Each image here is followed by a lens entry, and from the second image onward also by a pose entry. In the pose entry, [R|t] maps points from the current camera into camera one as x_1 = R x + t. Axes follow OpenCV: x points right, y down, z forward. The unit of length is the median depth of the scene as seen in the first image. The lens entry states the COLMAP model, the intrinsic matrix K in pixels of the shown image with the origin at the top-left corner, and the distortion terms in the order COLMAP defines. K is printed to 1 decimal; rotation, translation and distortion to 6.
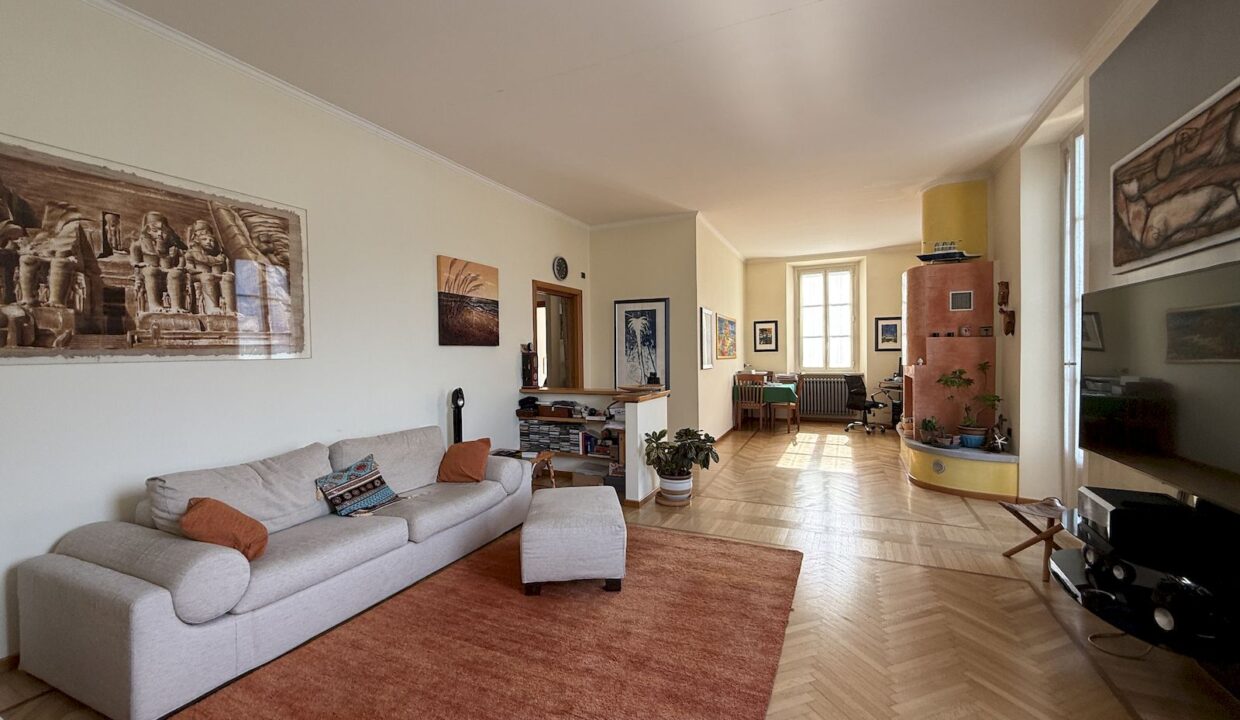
lens RADIAL K [[497.3, 0, 617.5], [0, 497.3, 362.5], [0, 0, 1]] dist [0.001179, 0.000463]
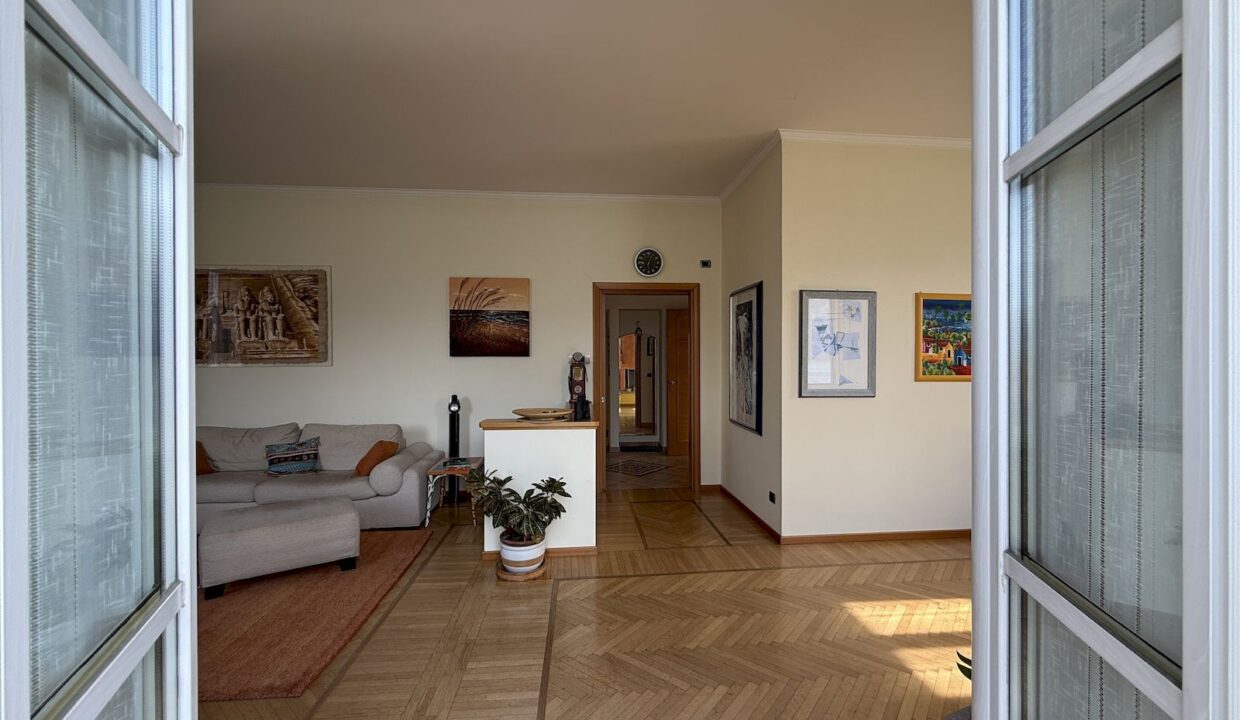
lens RADIAL K [[495.8, 0, 617.9], [0, 495.8, 362.4], [0, 0, 1]] dist [-0.000609, 0.000313]
pose [[0.498941, 0.018133, -0.866446, 1.252456], [-0.022512, 0.999715, 0.007959, -0.058751], [0.866344, 0.015534, 0.499207, 1.165486]]
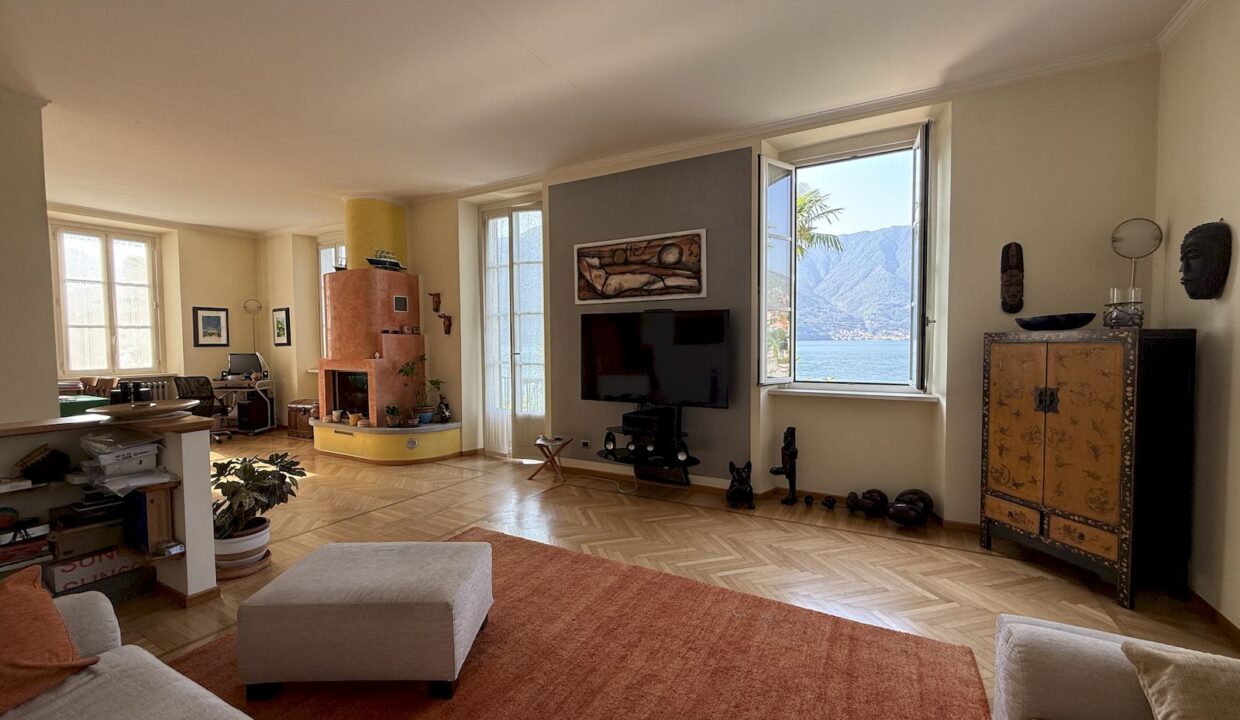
lens RADIAL K [[497.3, 0, 617.5], [0, 497.3, 362.5], [0, 0, 1]] dist [0.001179, 0.000463]
pose [[0.082771, -0.031317, 0.996076, -0.787094], [0.024658, 0.999264, 0.029368, -0.009863], [-0.996264, 0.022131, 0.083482, 0.659778]]
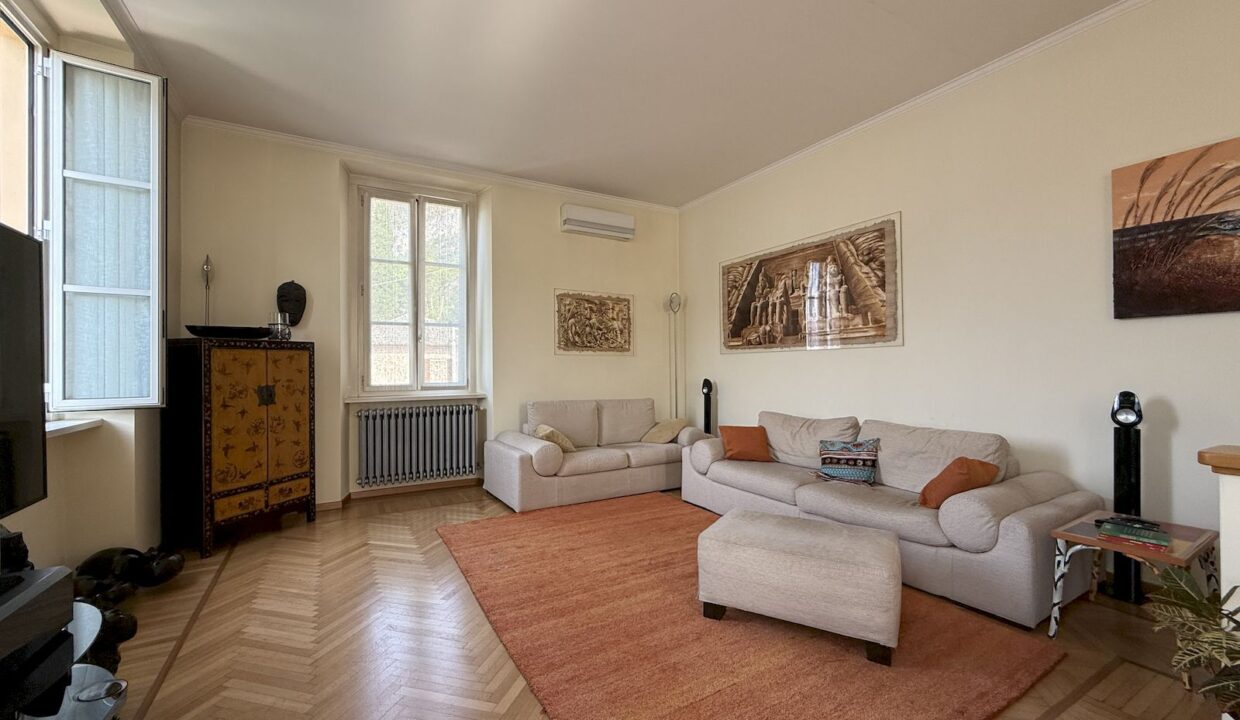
lens RADIAL K [[497.3, 0, 617.5], [0, 497.3, 362.5], [0, 0, 1]] dist [0.001179, 0.000463]
pose [[-0.574890, 0.011777, -0.818146, 0.741461], [-0.000322, 0.999893, 0.014620, 0.014212], [0.818231, 0.008668, -0.574825, 1.299131]]
